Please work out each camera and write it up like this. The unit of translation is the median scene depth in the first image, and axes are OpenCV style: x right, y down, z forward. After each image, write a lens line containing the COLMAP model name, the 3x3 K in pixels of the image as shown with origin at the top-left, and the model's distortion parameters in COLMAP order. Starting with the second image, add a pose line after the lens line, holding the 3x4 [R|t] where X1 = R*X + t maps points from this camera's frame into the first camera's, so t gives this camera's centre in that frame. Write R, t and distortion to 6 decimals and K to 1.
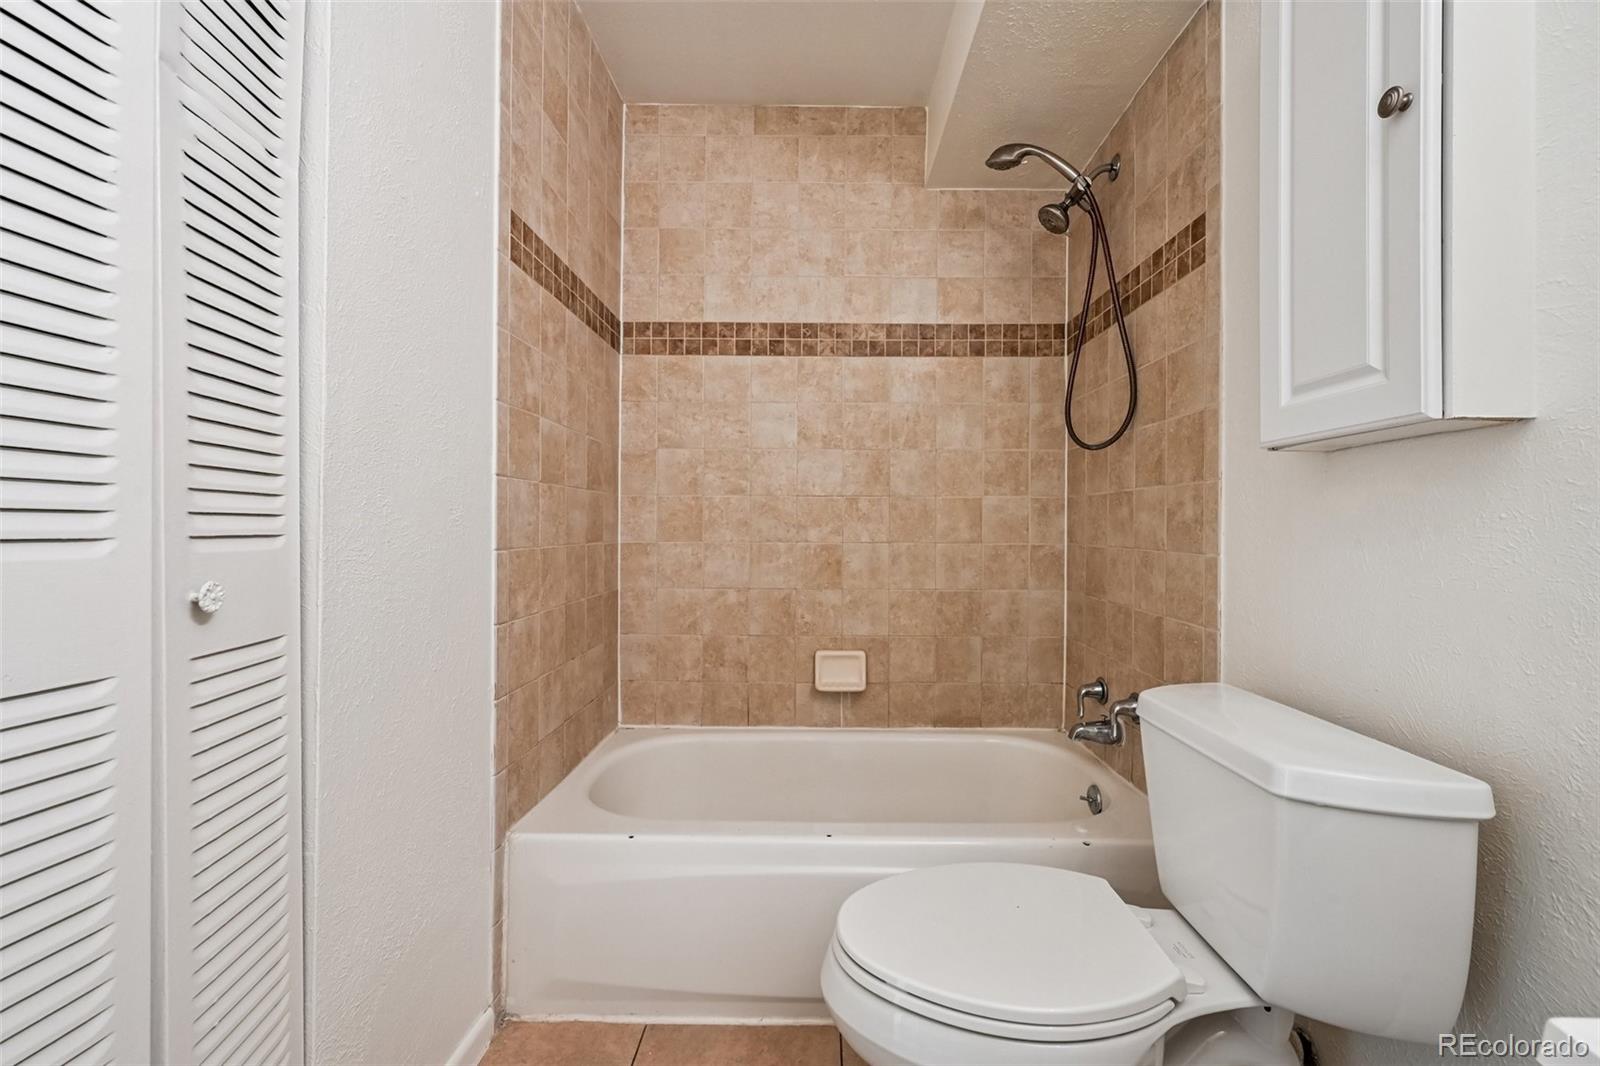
lens RADIAL K [[652.8, 0, 800.9], [0, 652.8, 528.6], [0, 0, 1]] dist [0.000565, 0.000306]
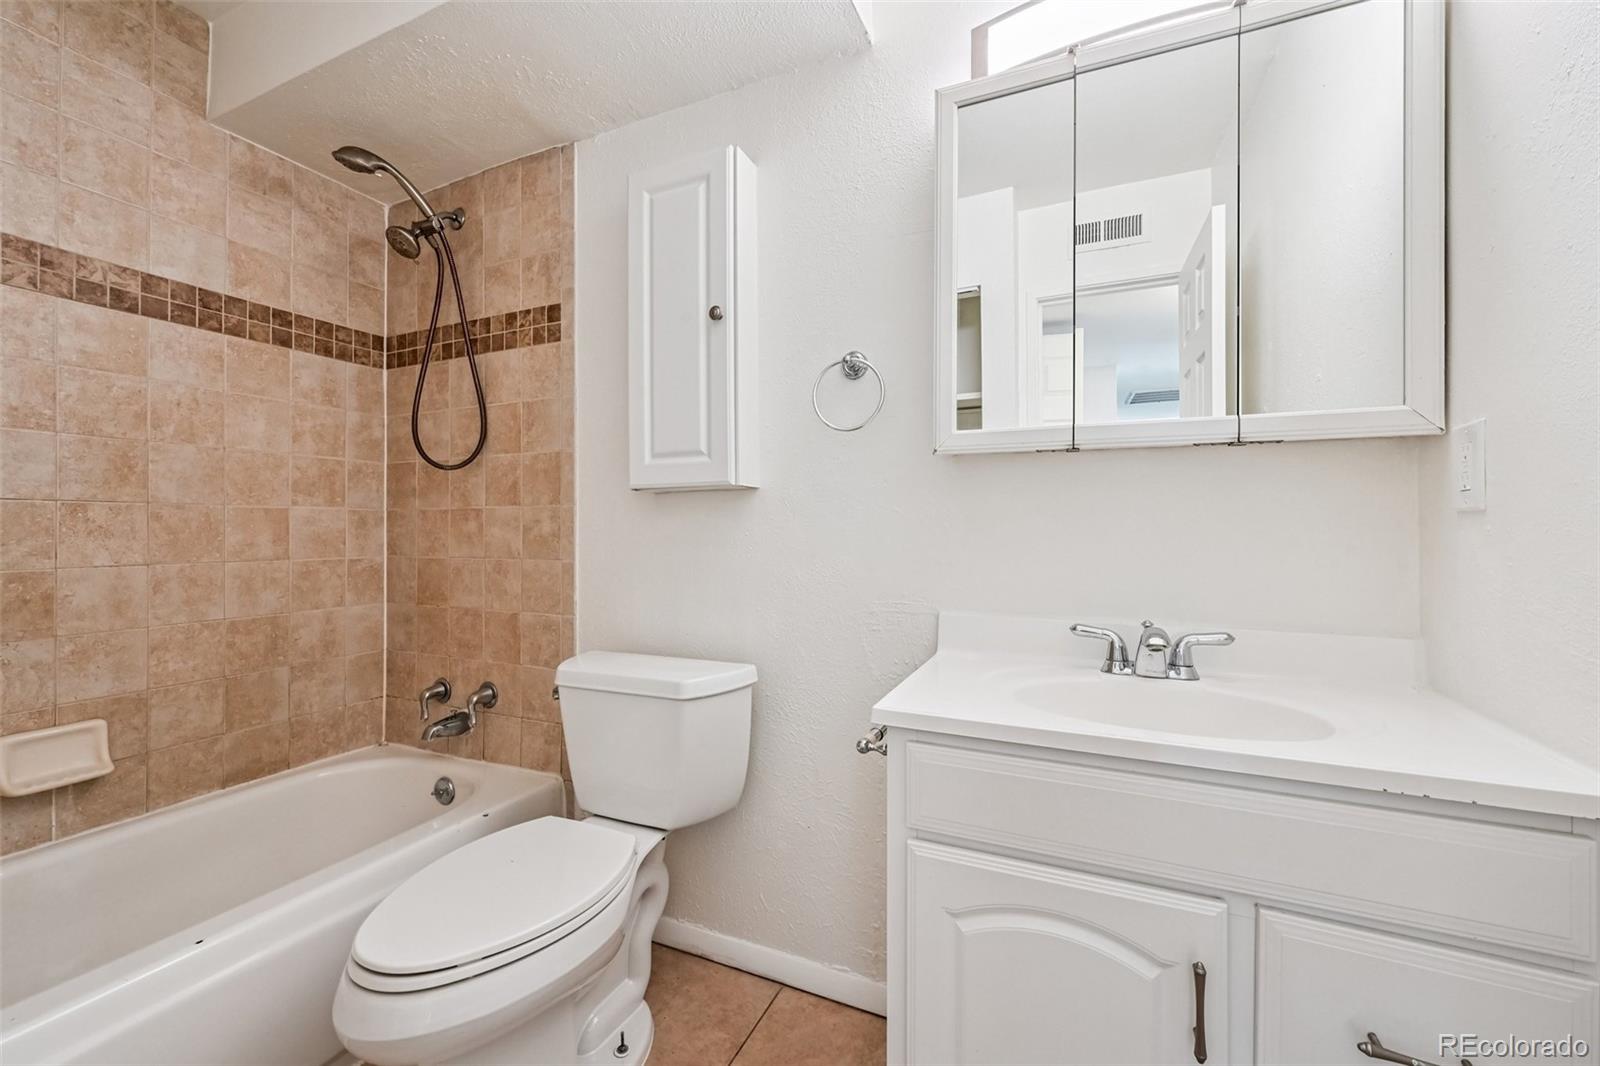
lens RADIAL K [[652.8, 0, 800.9], [0, 652.8, 528.6], [0, 0, 1]] dist [0.000565, 0.000306]
pose [[0.402013, -0.003495, 0.915627, -0.254853], [0.010016, 0.999950, -0.000580, -0.012190], [-0.915579, 0.009405, 0.402028, 0.012393]]
